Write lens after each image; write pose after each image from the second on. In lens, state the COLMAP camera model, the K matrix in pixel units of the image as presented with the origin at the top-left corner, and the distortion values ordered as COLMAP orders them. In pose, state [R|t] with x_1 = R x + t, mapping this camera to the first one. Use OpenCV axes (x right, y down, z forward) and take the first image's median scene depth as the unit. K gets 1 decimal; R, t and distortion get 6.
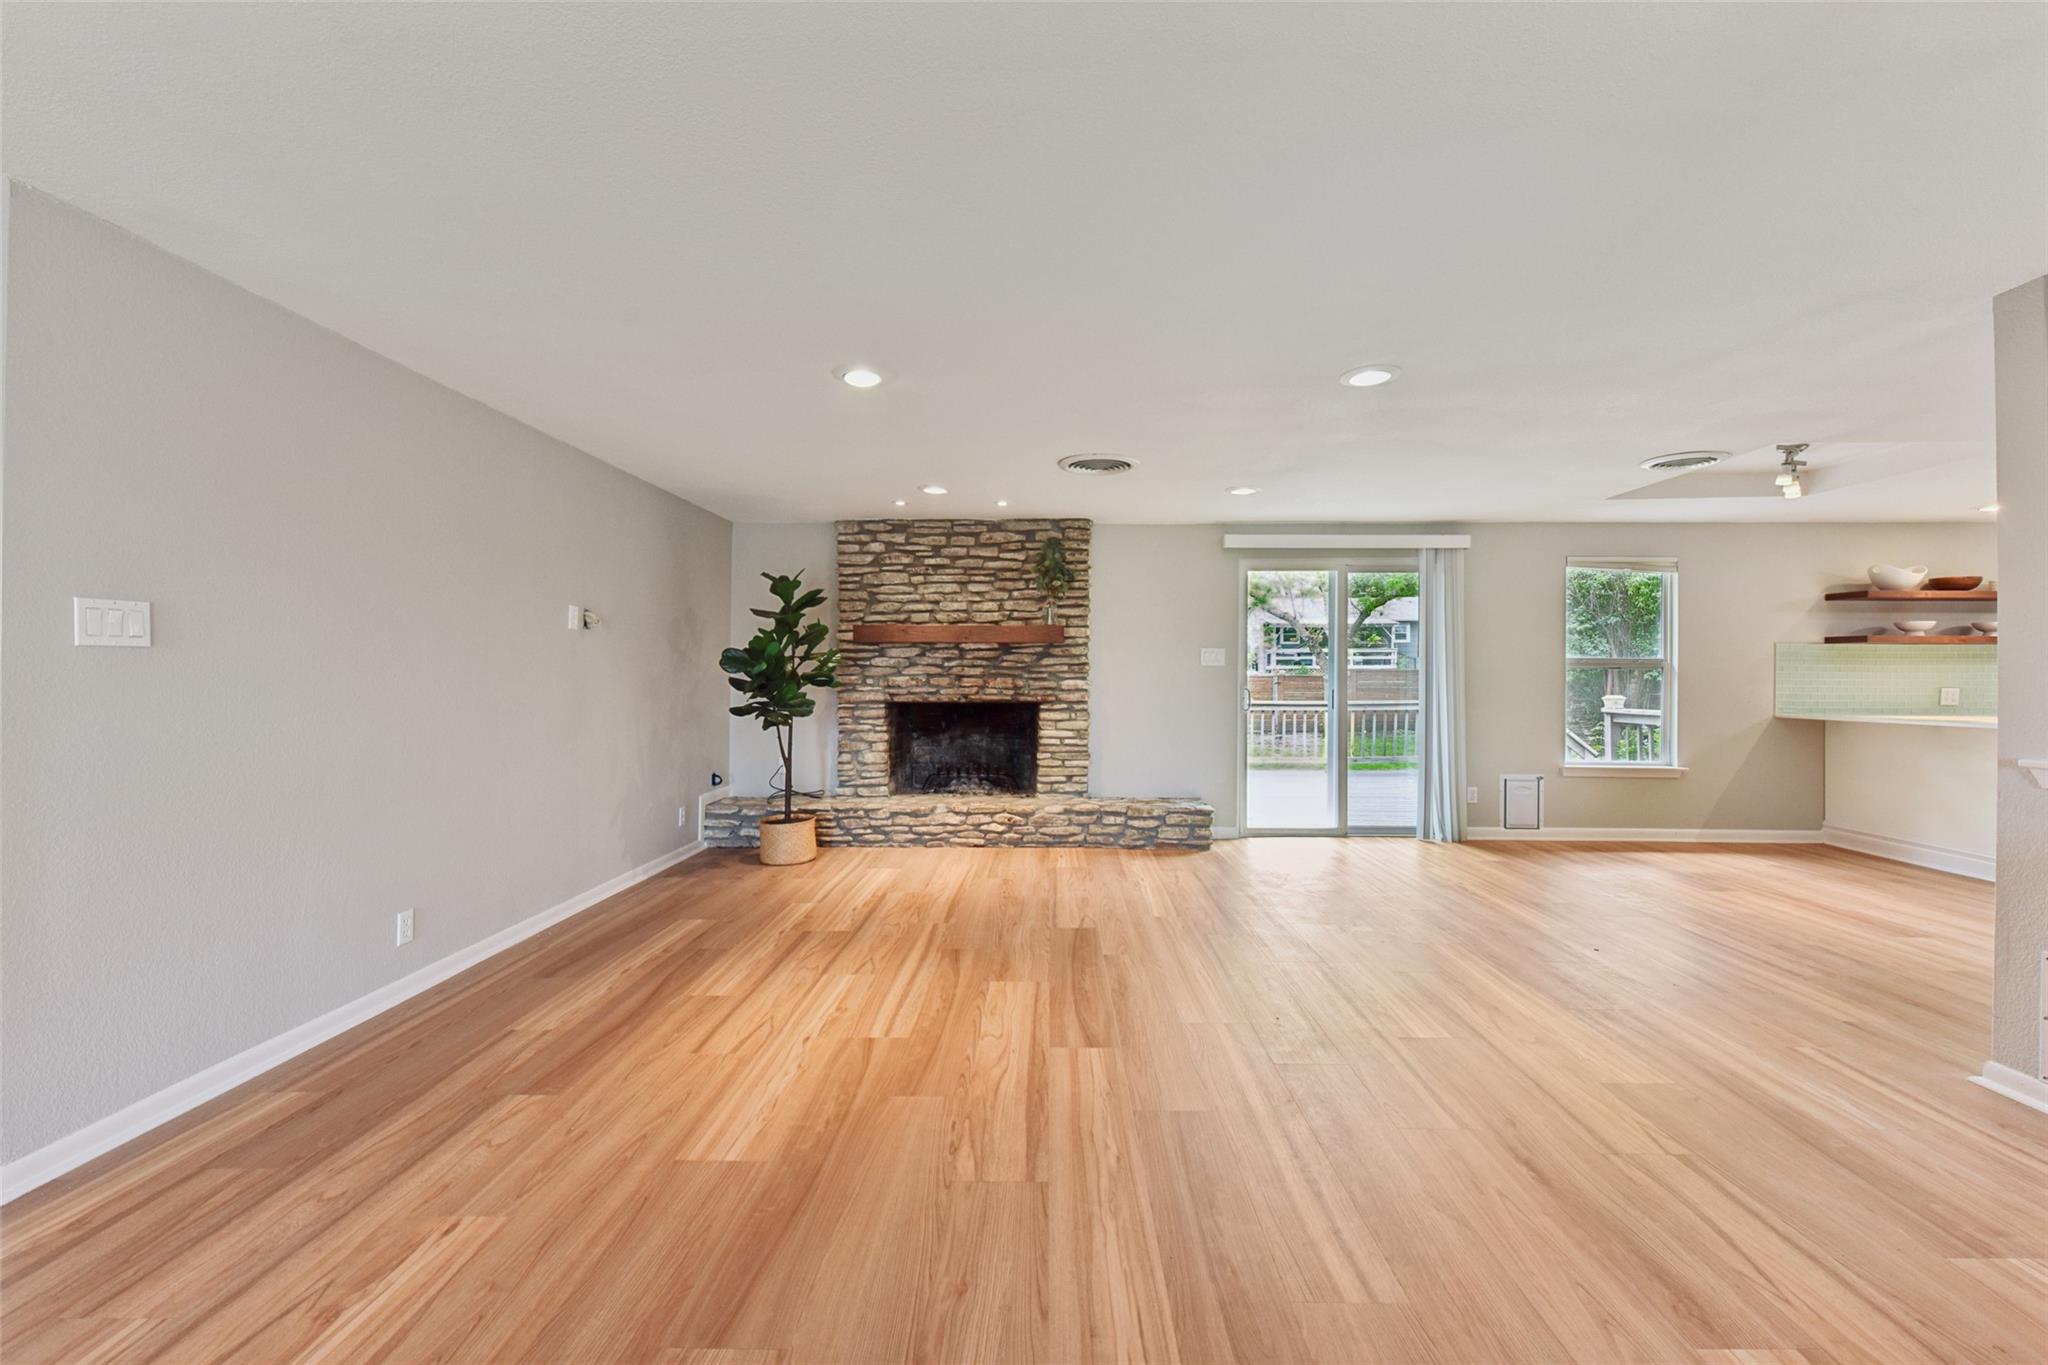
lens RADIAL K [[825.3, 0, 1038.5], [0, 825.3, 684.7], [0, 0, 1]] dist [-0.001376, -0.000927]
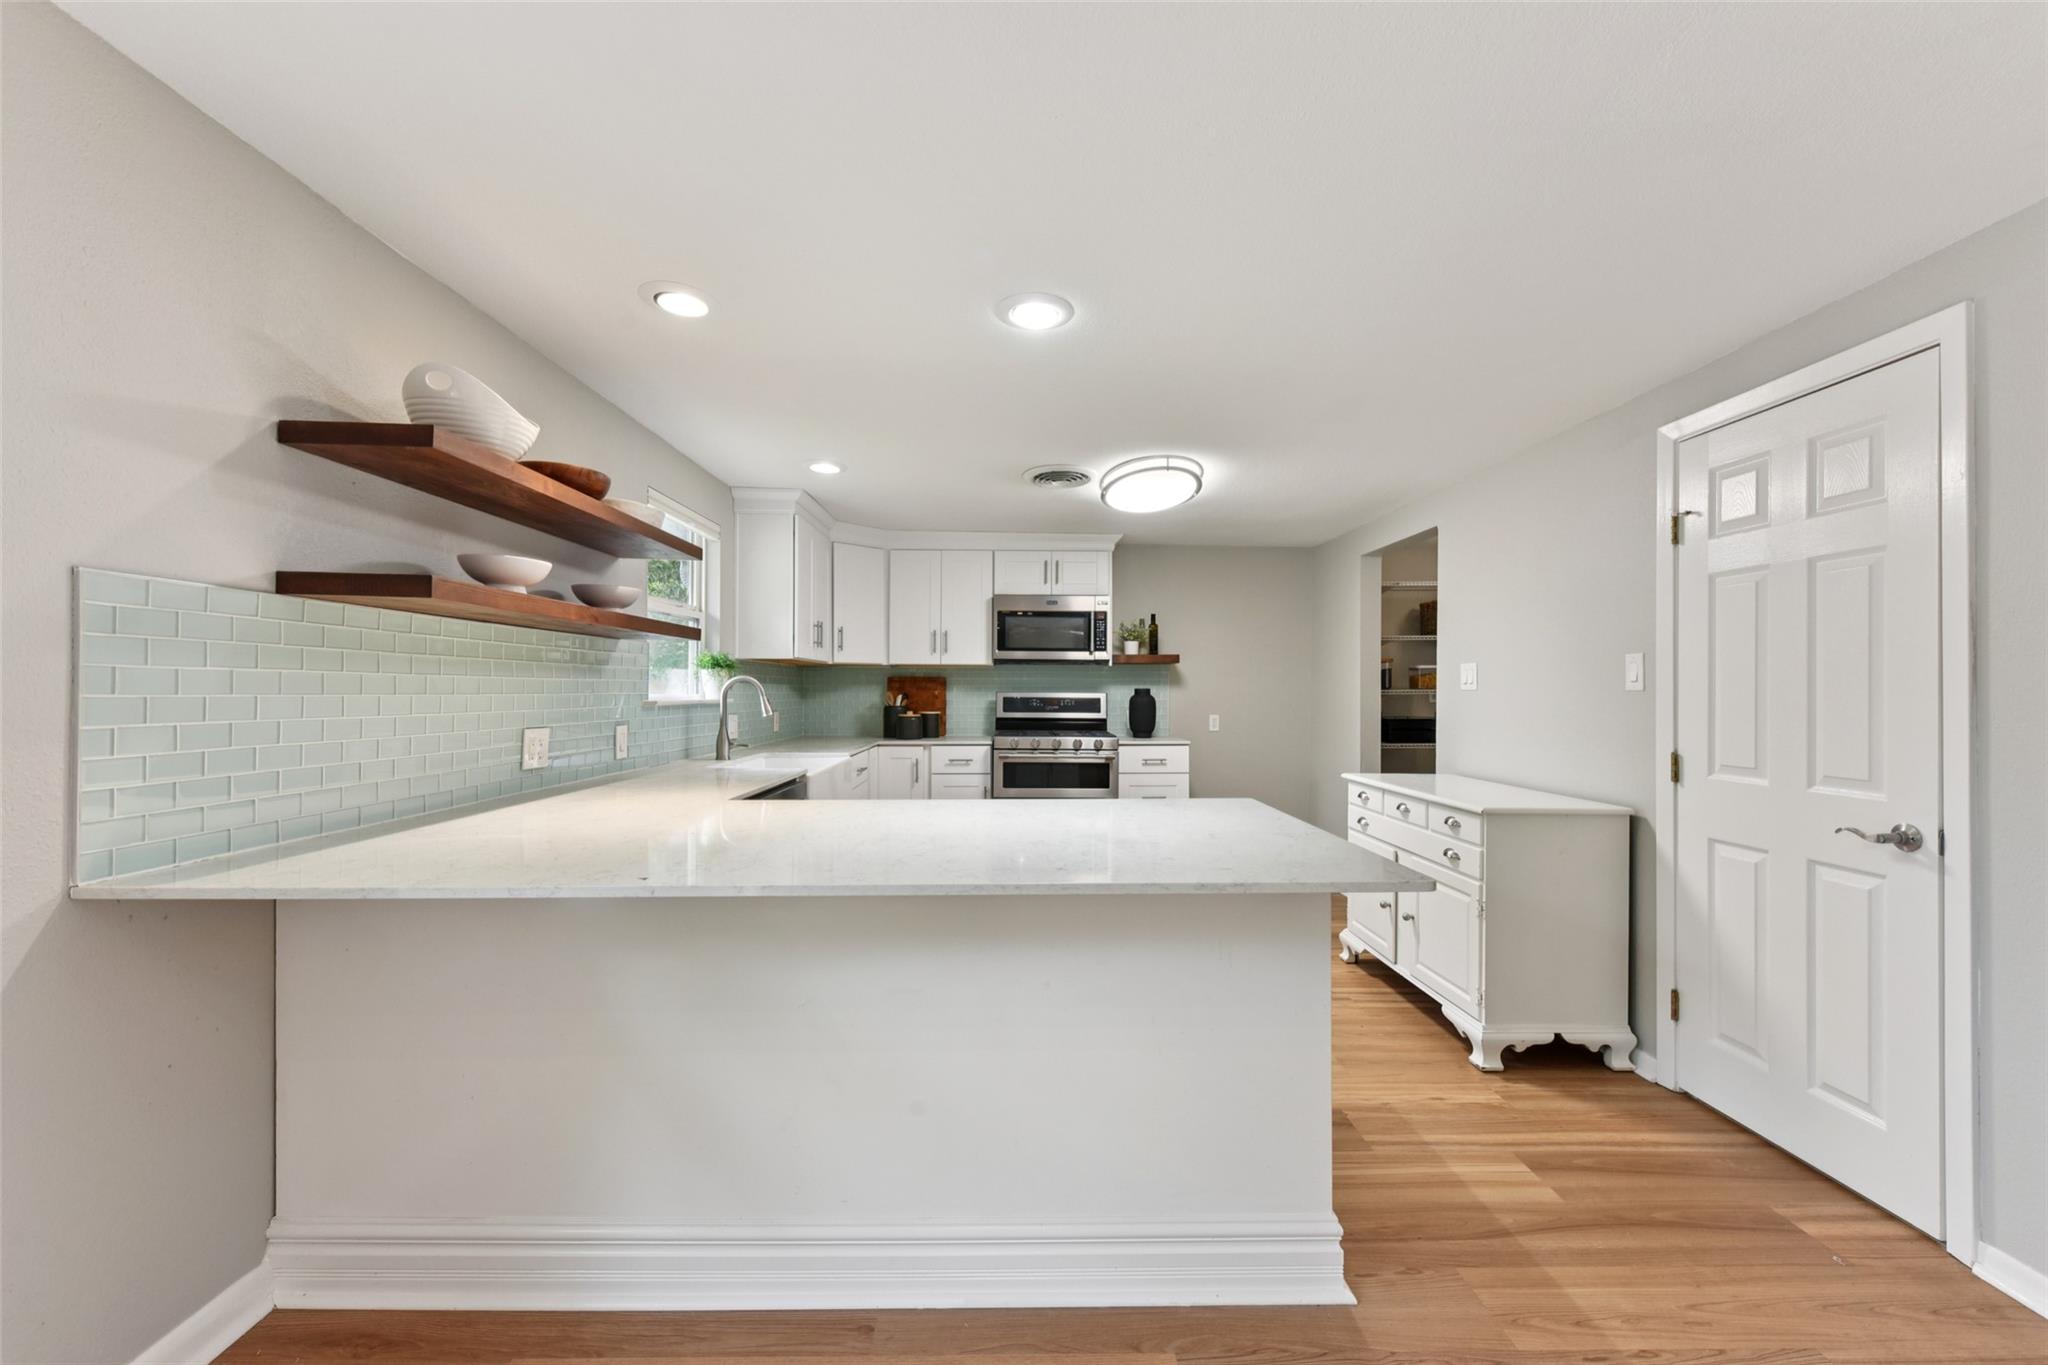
lens RADIAL K [[808.5, 0, 1029.3], [0, 808.5, 683.2], [0, 0, 1]] dist [0.001379, -0.000036]
pose [[-0.034066, 0.007586, 0.999391, 0.679390], [0.005050, 0.999960, -0.007418, -0.015847], [-0.999407, 0.004794, -0.034103, 0.763712]]
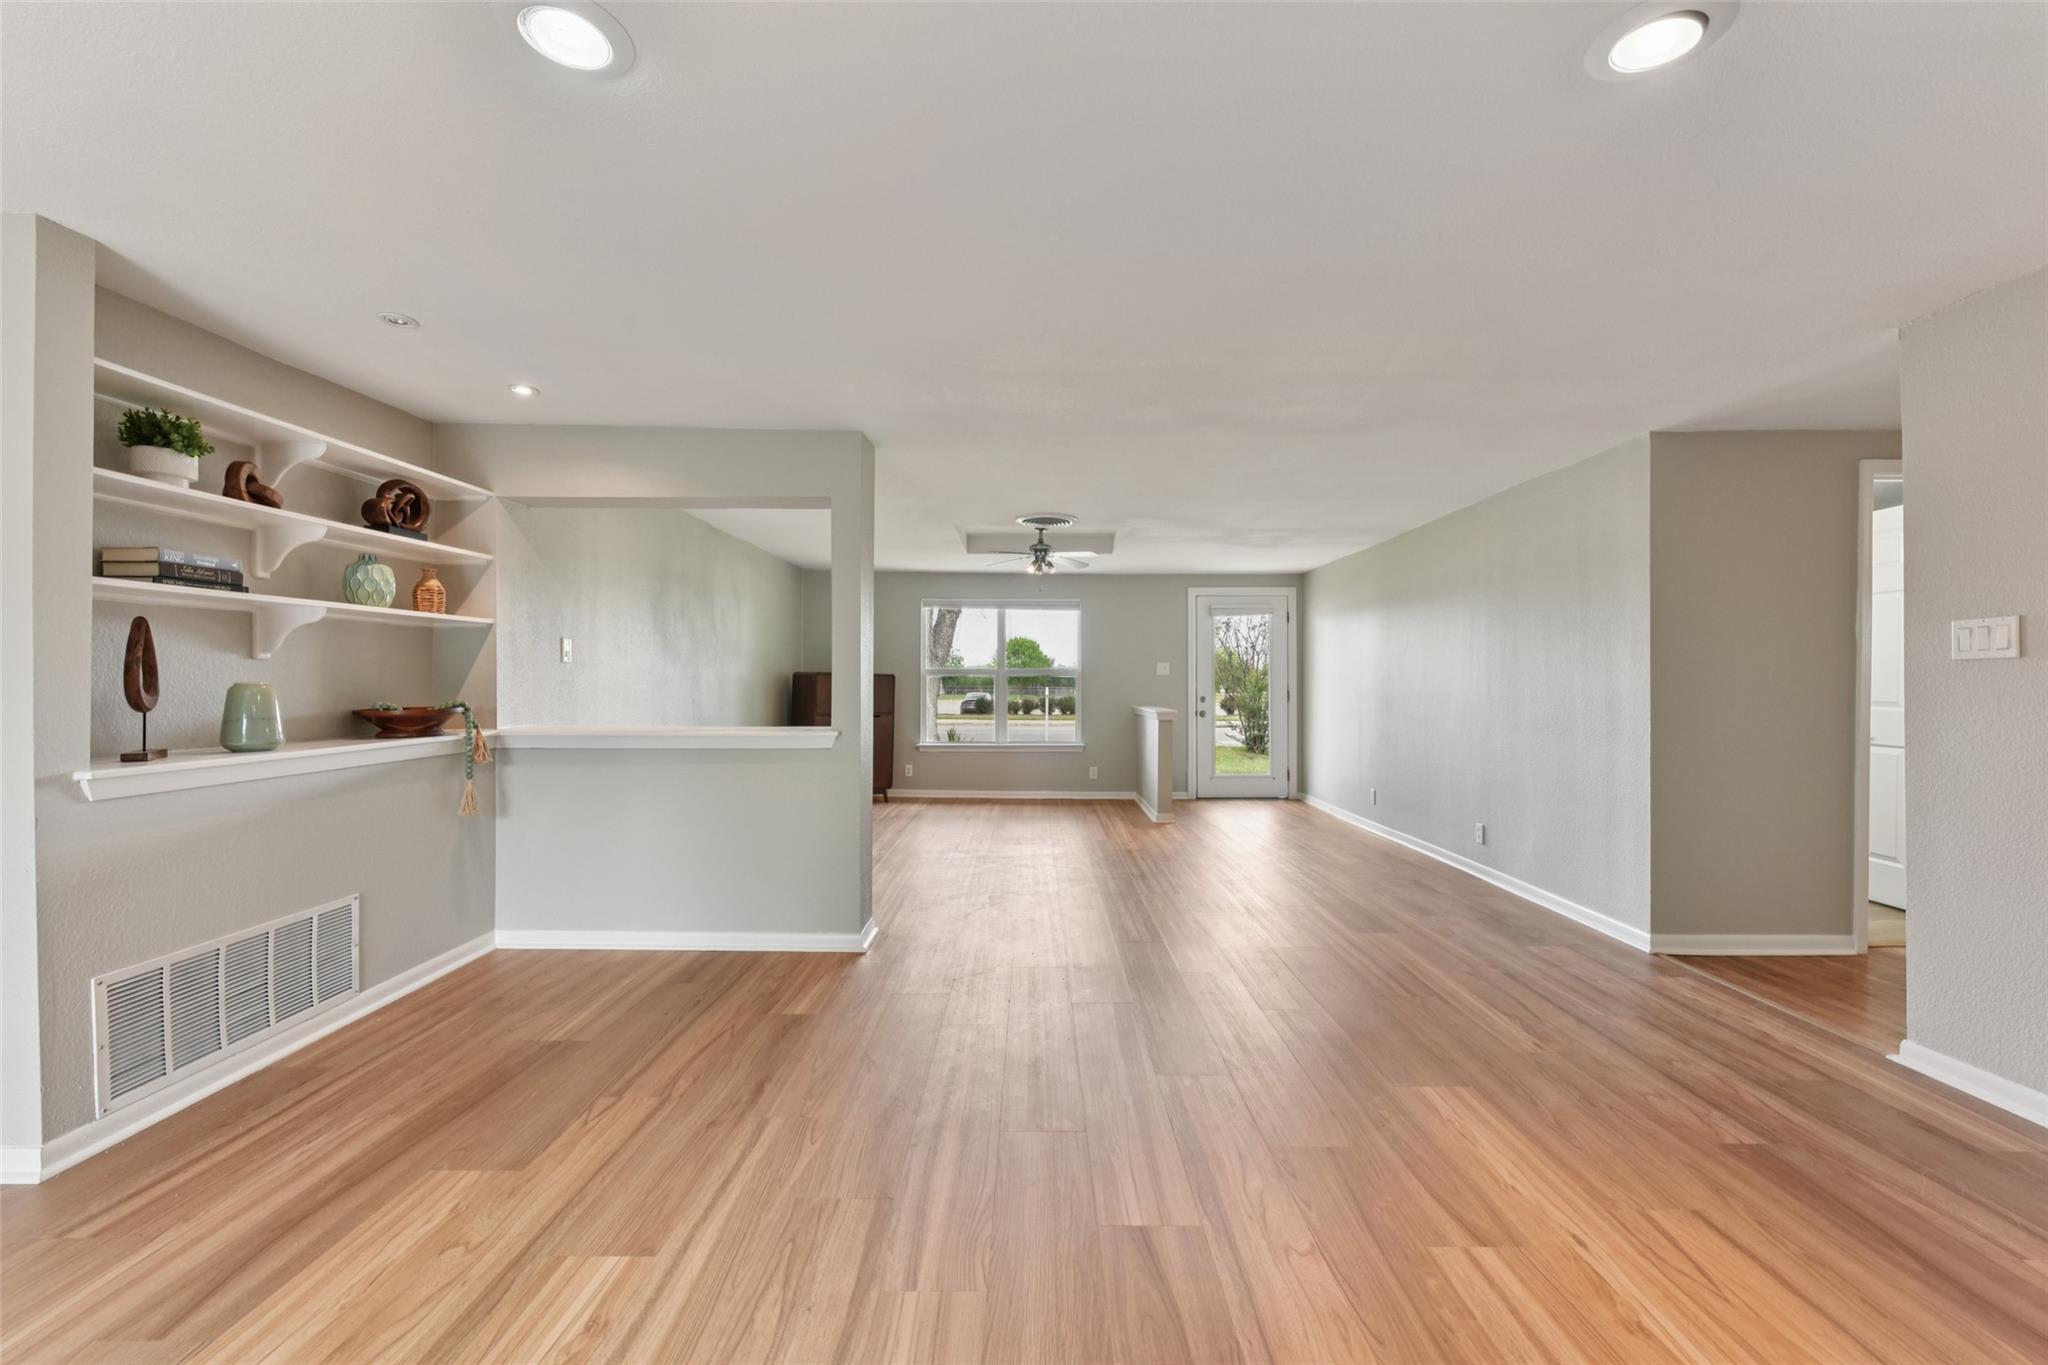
lens RADIAL K [[825.3, 0, 1038.5], [0, 825.3, 684.7], [0, 0, 1]] dist [-0.001376, -0.000927]
pose [[-0.999825, -0.003368, -0.018380, 0.072232], [-0.003599, 0.999915, 0.012570, -0.007186], [0.018337, 0.012634, -0.999752, 0.744197]]
